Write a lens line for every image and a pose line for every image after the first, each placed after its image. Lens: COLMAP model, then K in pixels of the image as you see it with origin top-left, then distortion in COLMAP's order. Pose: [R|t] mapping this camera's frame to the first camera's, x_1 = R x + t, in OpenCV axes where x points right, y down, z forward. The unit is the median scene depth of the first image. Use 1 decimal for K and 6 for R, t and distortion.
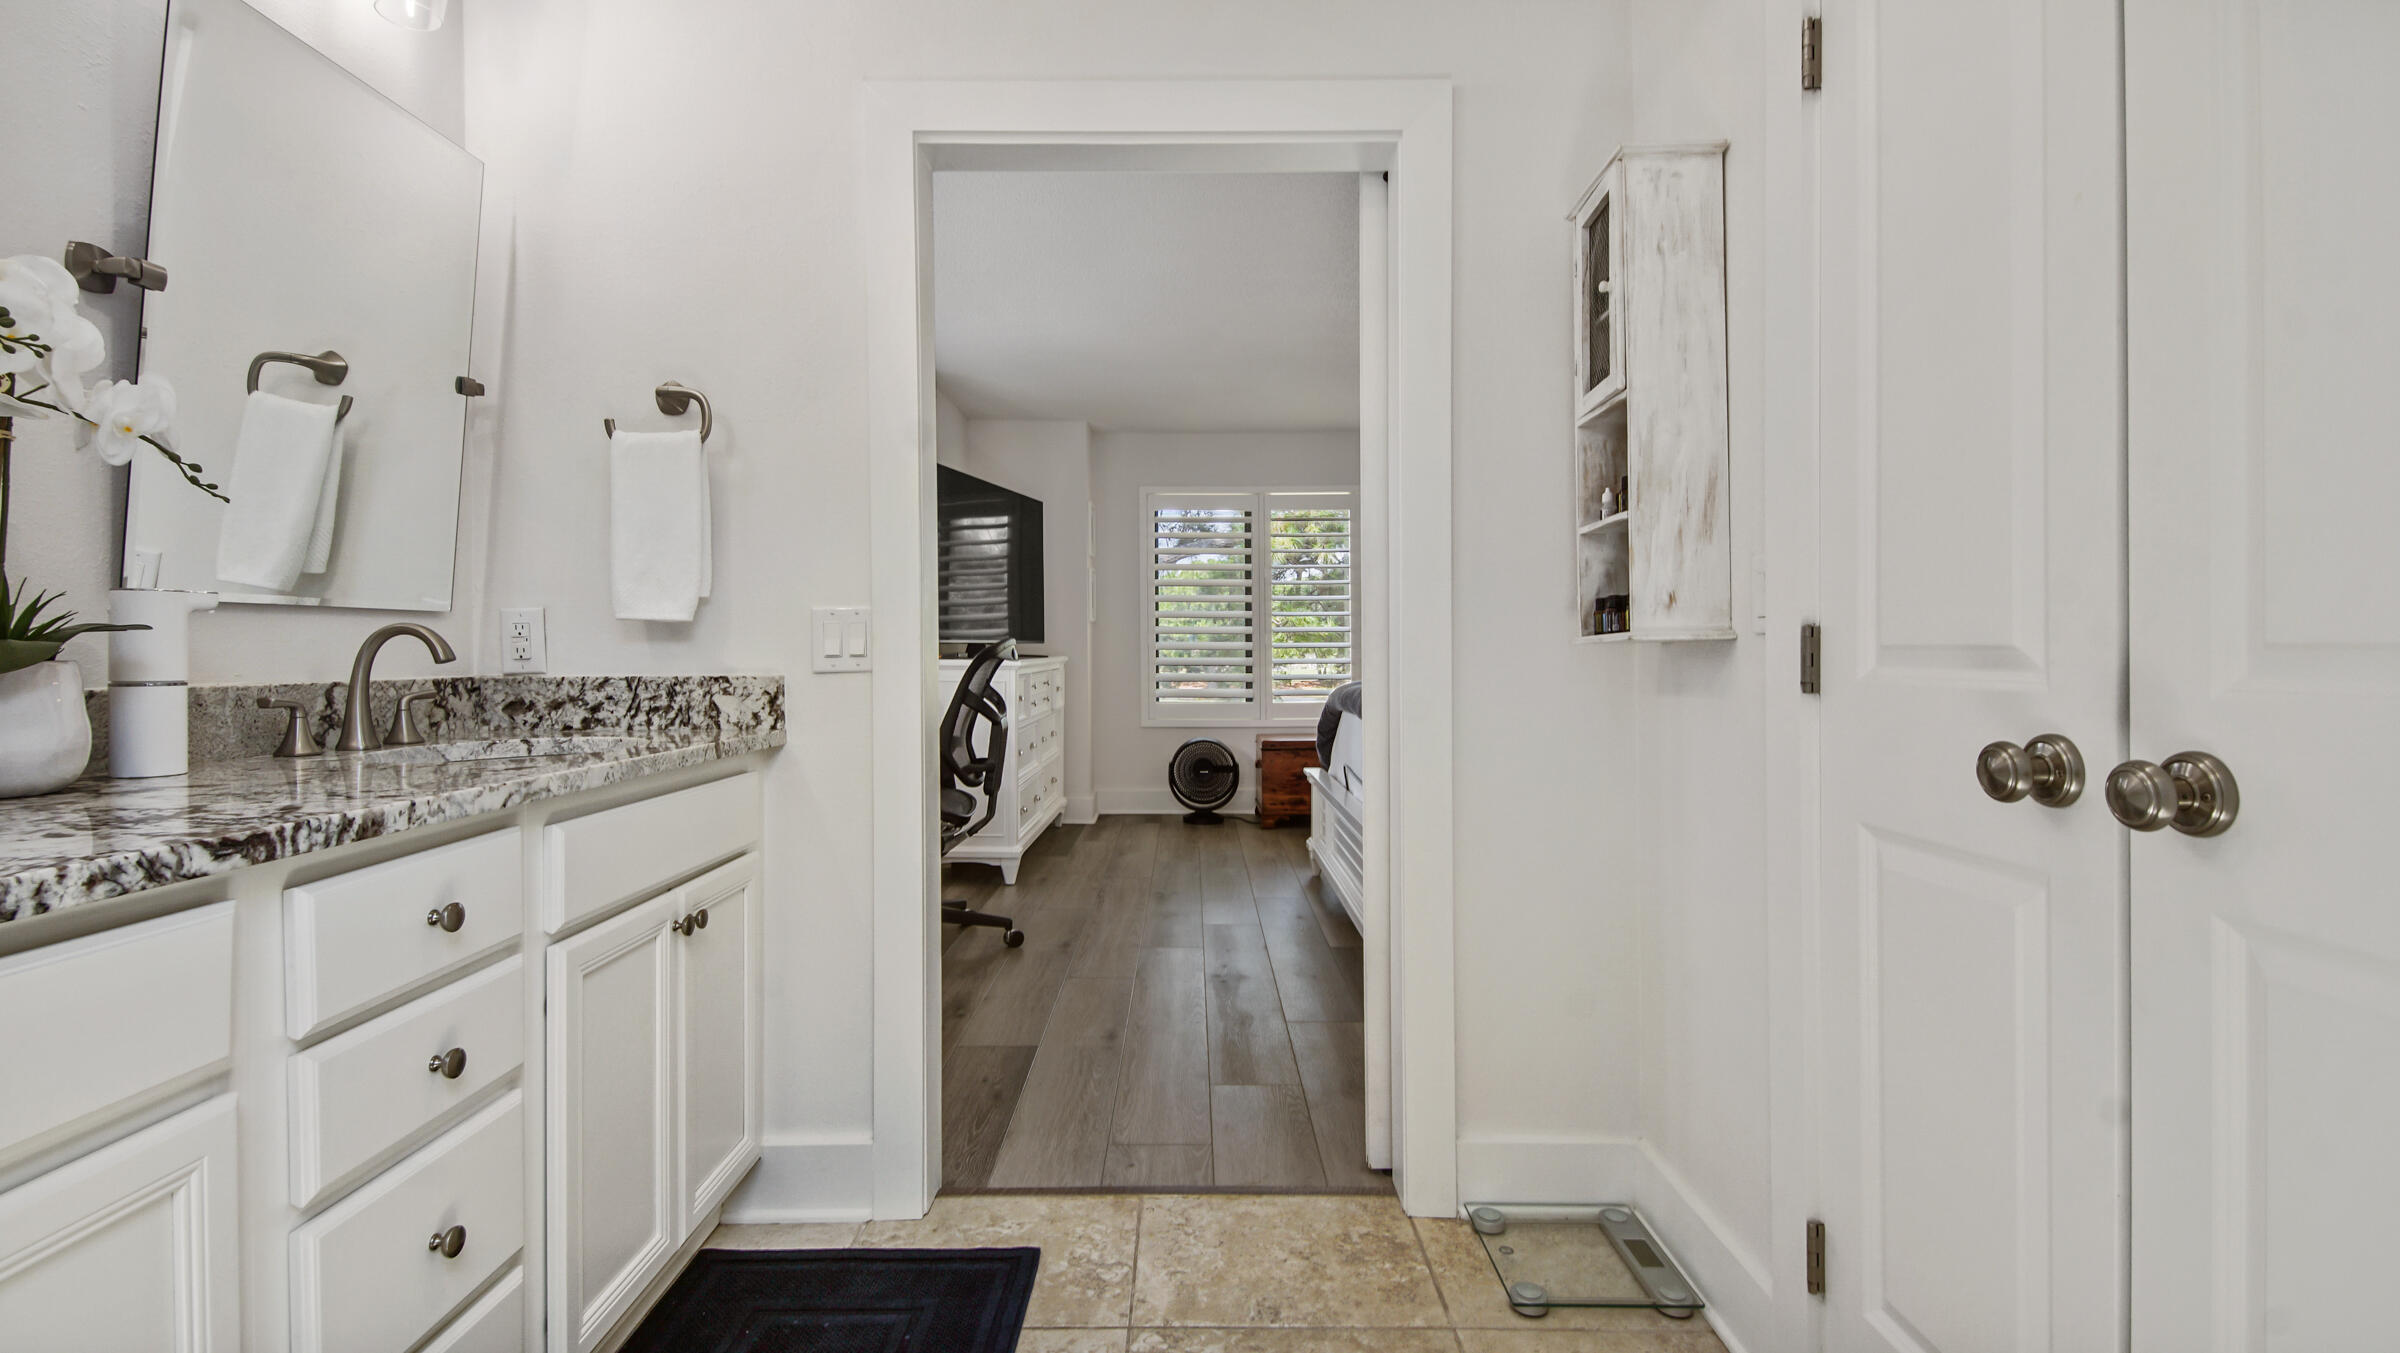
lens RADIAL K [[1072.8, 0, 1182.4], [0, 1072.8, 630.3], [0, 0, 1]] dist [0.045293, -0.026200]
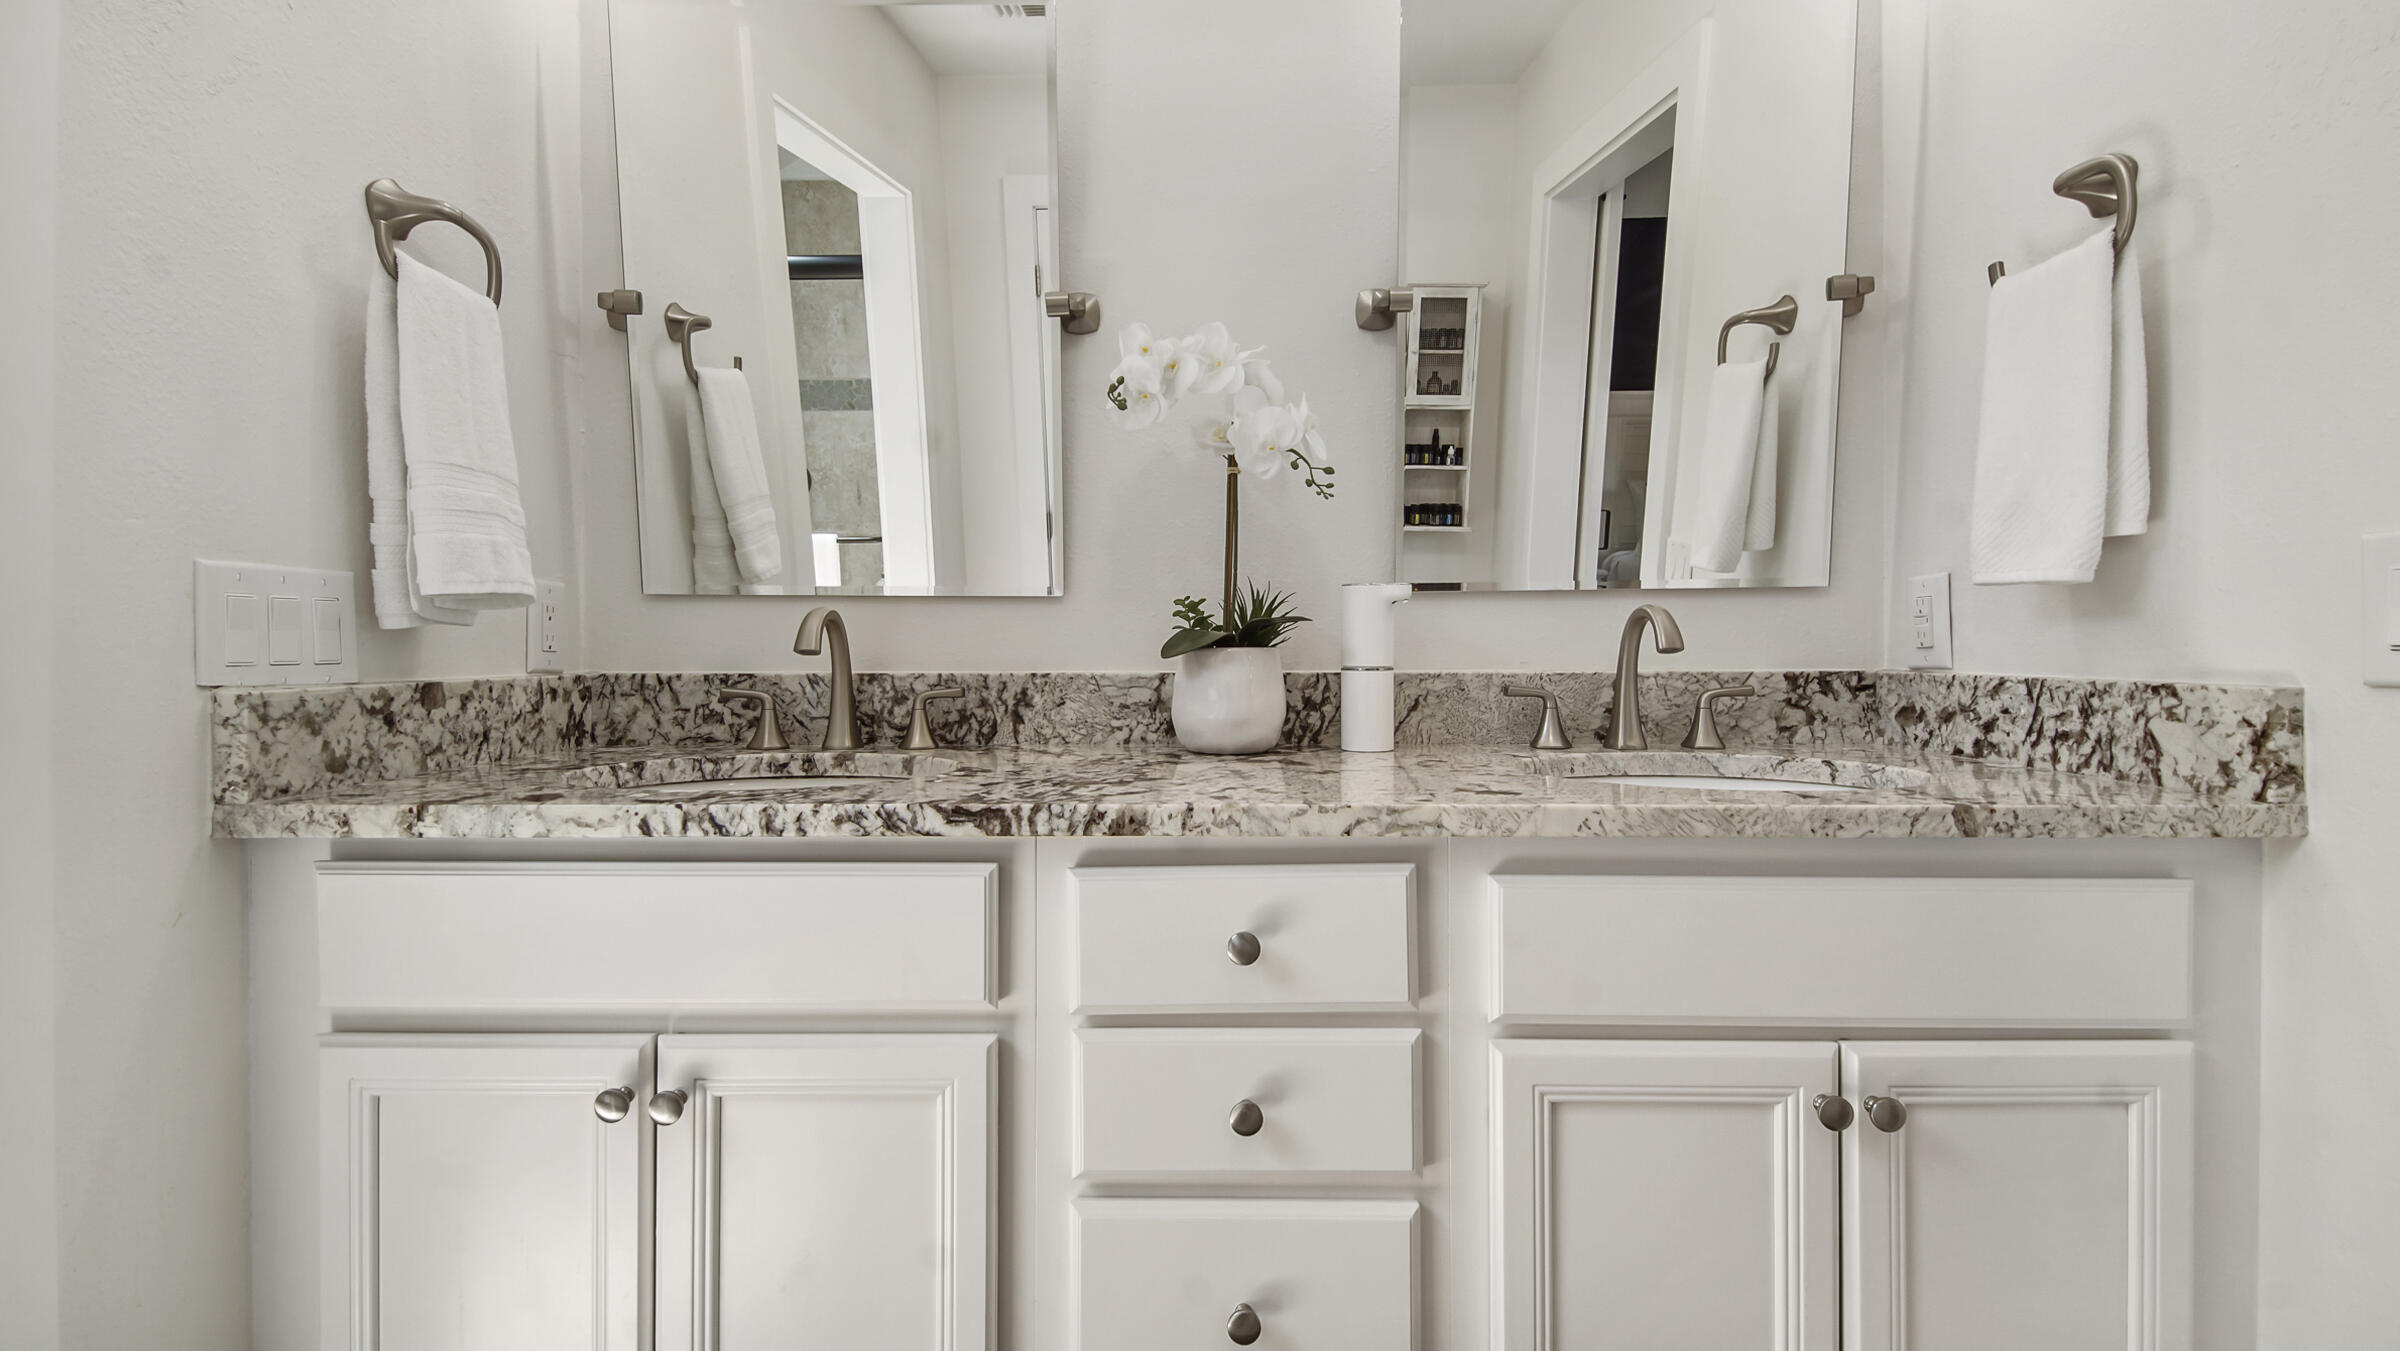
lens RADIAL K [[1087.3, 0, 1204.5], [0, 1087.3, 645.1], [0, 0, 1]] dist [0.001043, -0.000294]
pose [[-0.022864, 0.006904, -0.999715, 0.108482], [0.024843, 0.999671, 0.006335, 0.009048], [0.999430, -0.024691, -0.023028, 0.555273]]
